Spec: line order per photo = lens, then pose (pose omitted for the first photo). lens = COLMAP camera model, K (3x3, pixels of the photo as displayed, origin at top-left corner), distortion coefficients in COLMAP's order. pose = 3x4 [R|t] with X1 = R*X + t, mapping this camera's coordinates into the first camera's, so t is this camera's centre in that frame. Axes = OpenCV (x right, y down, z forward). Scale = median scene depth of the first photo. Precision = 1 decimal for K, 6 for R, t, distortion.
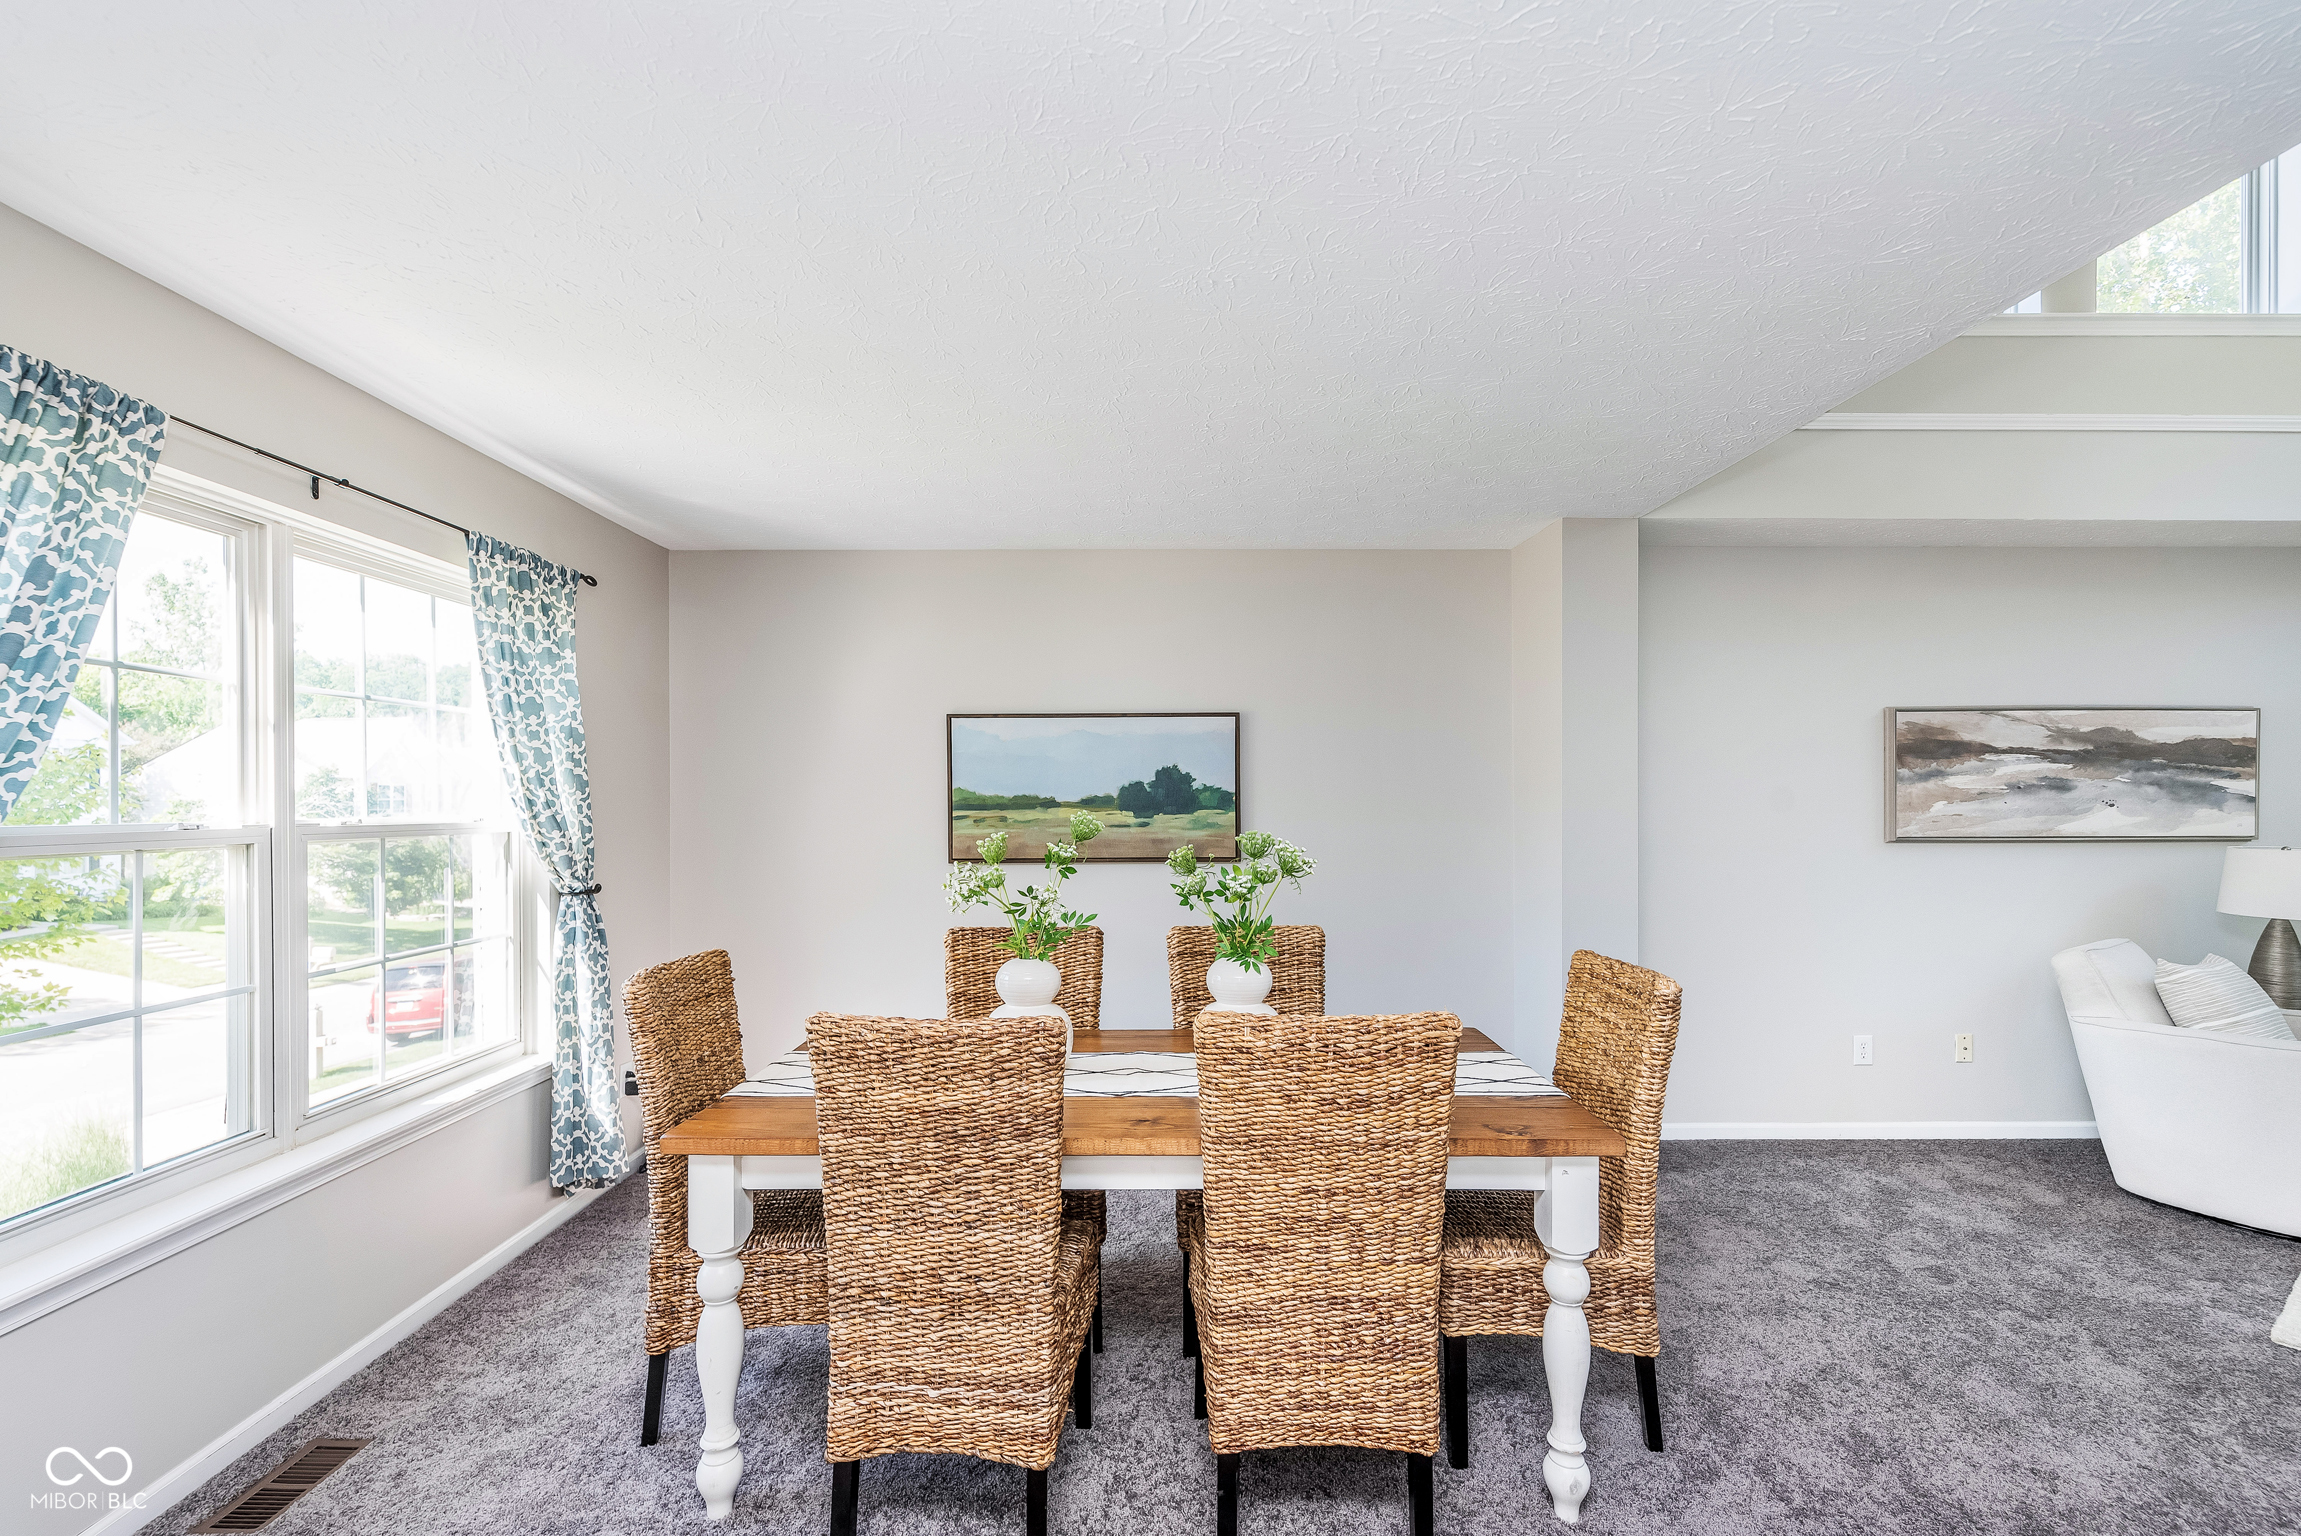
lens RADIAL K [[992.2, 0, 1155.1], [0, 992.2, 797.8], [0, 0, 1]] dist [0.000893, -0.000049]
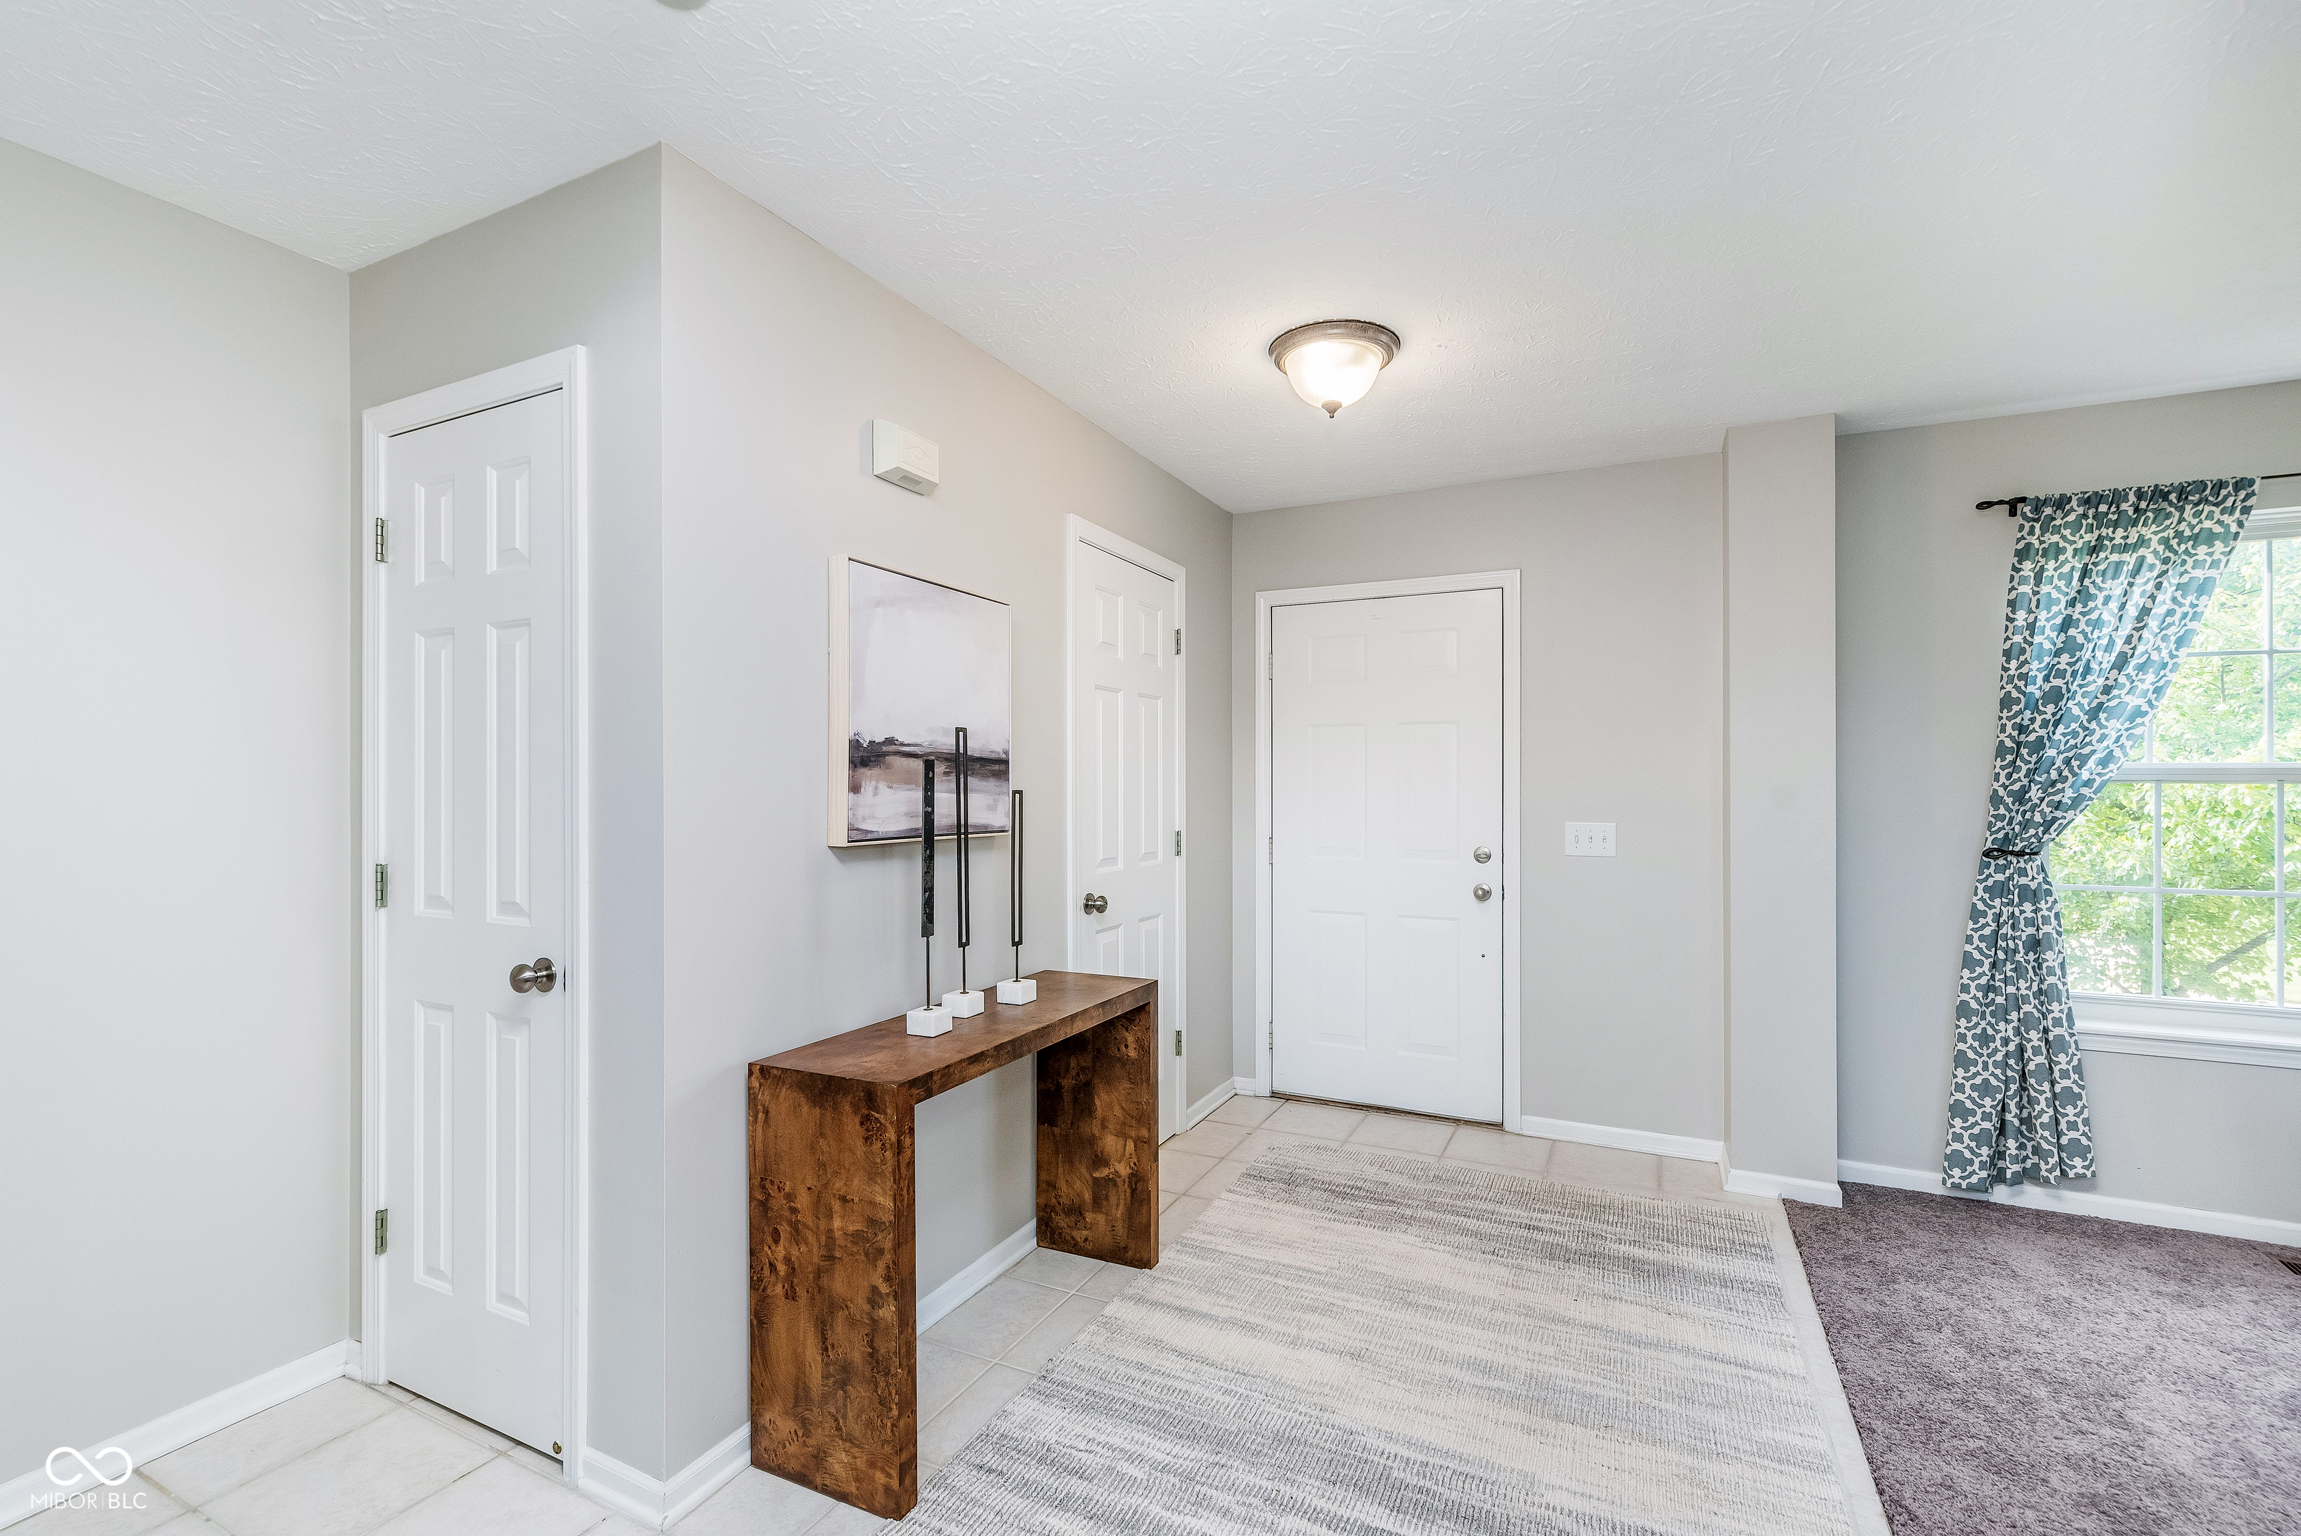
lens RADIAL K [[1007.2, 0, 1147.0], [0, 1007.2, 779.9], [0, 0, 1]] dist [-0.001854, 0.000264]
pose [[-0.453157, -0.001860, -0.891429, 0.496666], [0.001811, 0.999994, -0.003007, 0.026586], [0.891429, -0.002977, -0.453151, 0.104185]]
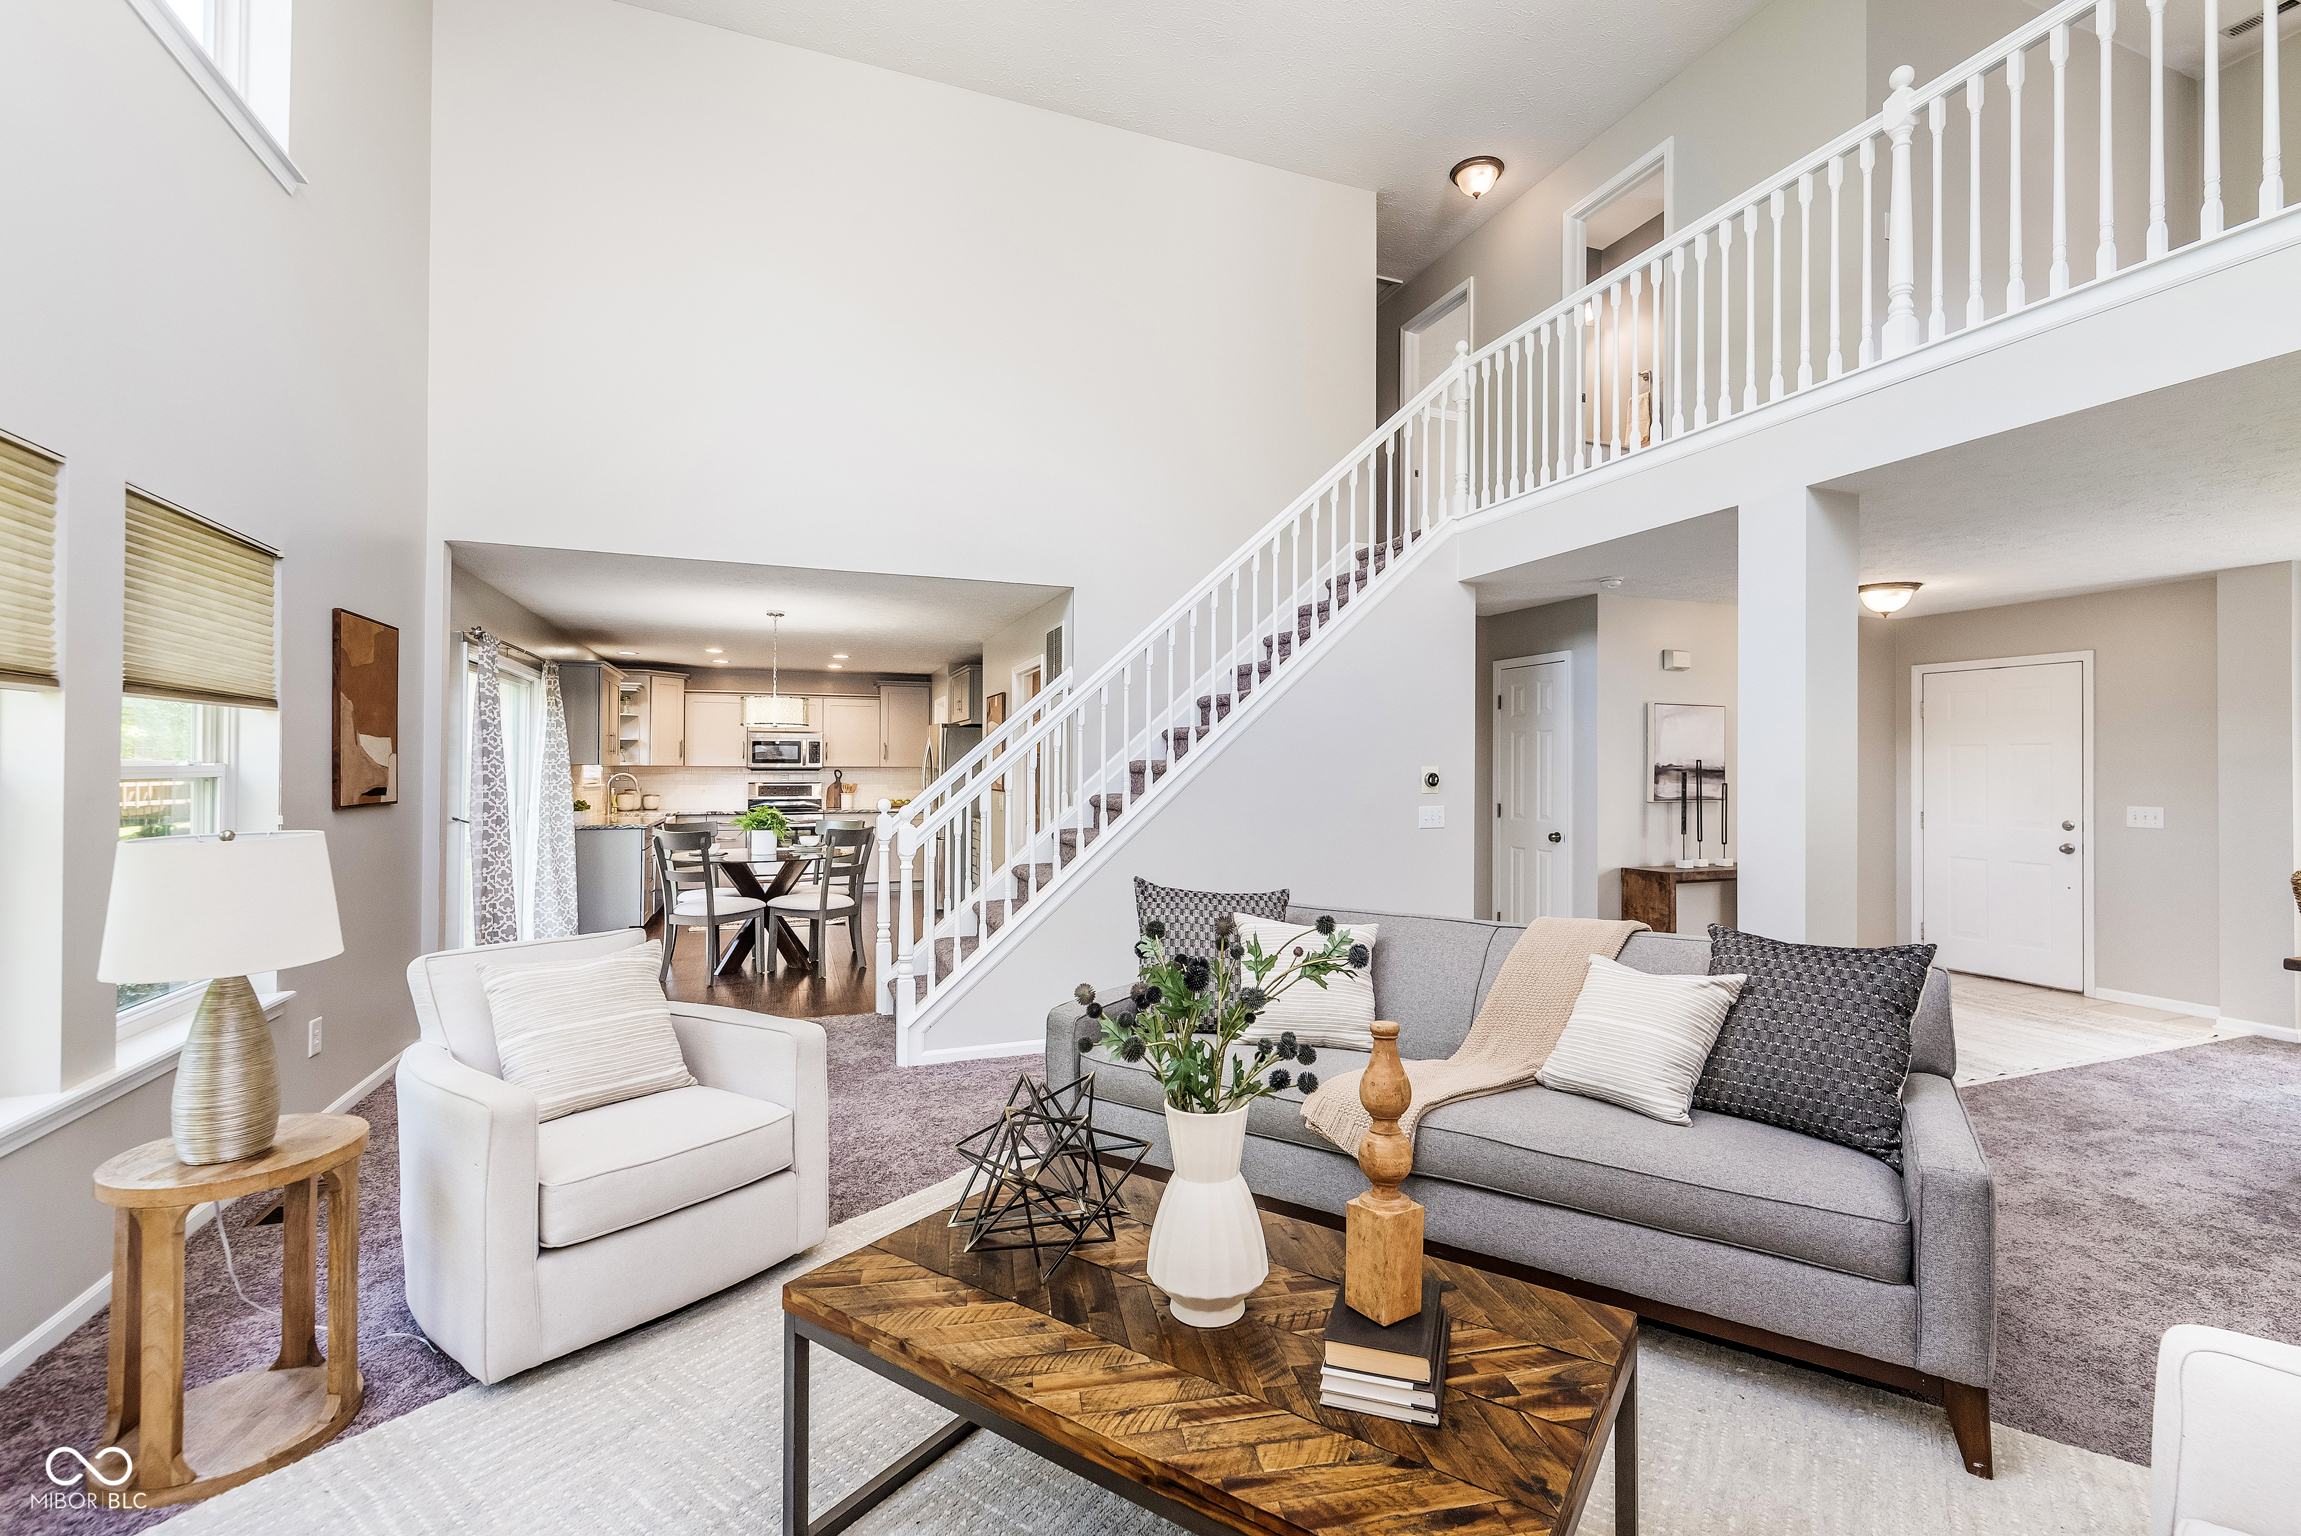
lens RADIAL K [[998.0, 0, 1180.5], [0, 998.0, 761.7], [0, 0, 1]] dist [0.000245, 0.000183]
pose [[-0.932057, -0.004538, -0.362282, 1.327258], [-0.002353, 0.999976, -0.006473, 0.009840], [0.362303, -0.005181, -0.932046, 0.887169]]
